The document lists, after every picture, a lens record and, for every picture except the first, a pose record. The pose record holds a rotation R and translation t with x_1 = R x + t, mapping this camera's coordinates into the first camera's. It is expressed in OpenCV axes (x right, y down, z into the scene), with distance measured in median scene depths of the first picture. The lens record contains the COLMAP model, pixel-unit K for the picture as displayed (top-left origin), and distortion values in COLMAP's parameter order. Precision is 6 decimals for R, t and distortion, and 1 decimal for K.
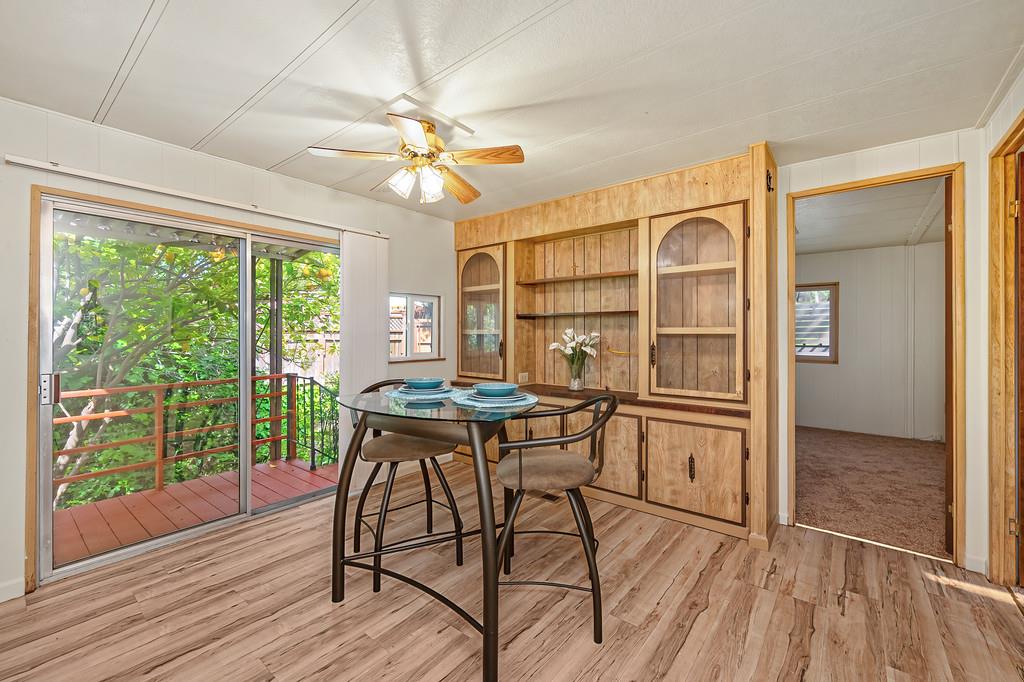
lens RADIAL K [[423.6, 0, 512.8], [0, 423.6, 334.4], [0, 0, 1]] dist [-0.001321, -0.000034]
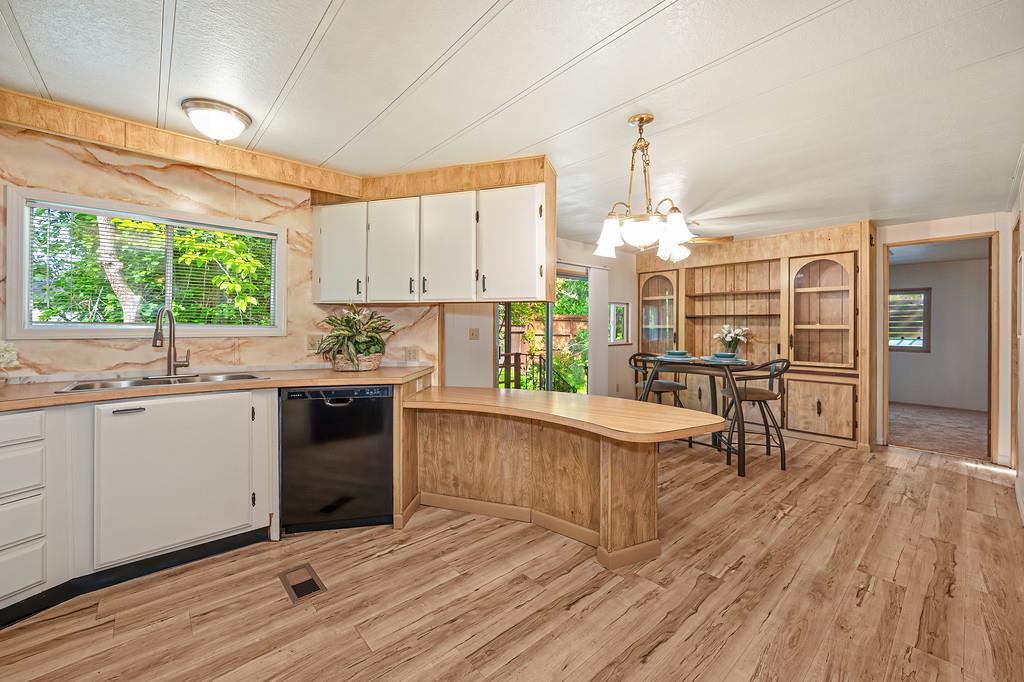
lens RADIAL K [[408.7, 0, 513.4], [0, 408.7, 327.5], [0, 0, 1]] dist [-0.001187, -0.000260]
pose [[0.986011, 0.004112, -0.166630, -0.458330], [-0.003893, 0.999991, 0.001638, -0.004382], [0.166635, -0.000966, 0.986018, -0.729736]]
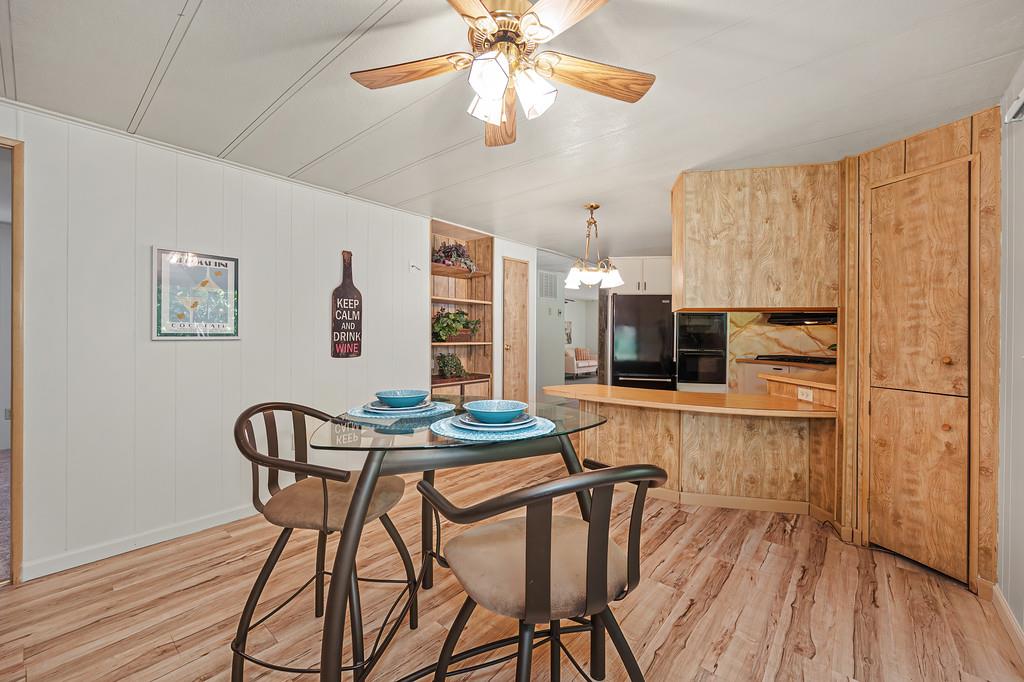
lens RADIAL K [[409.5, 0, 512.9], [0, 409.5, 335.4], [0, 0, 1]] dist [-0.002369, 0.000096]
pose [[-0.999525, -0.007992, 0.029775, -0.176707], [-0.008124, 0.999958, -0.004332, 0.006107], [-0.029739, -0.004572, -0.999547, 1.142415]]
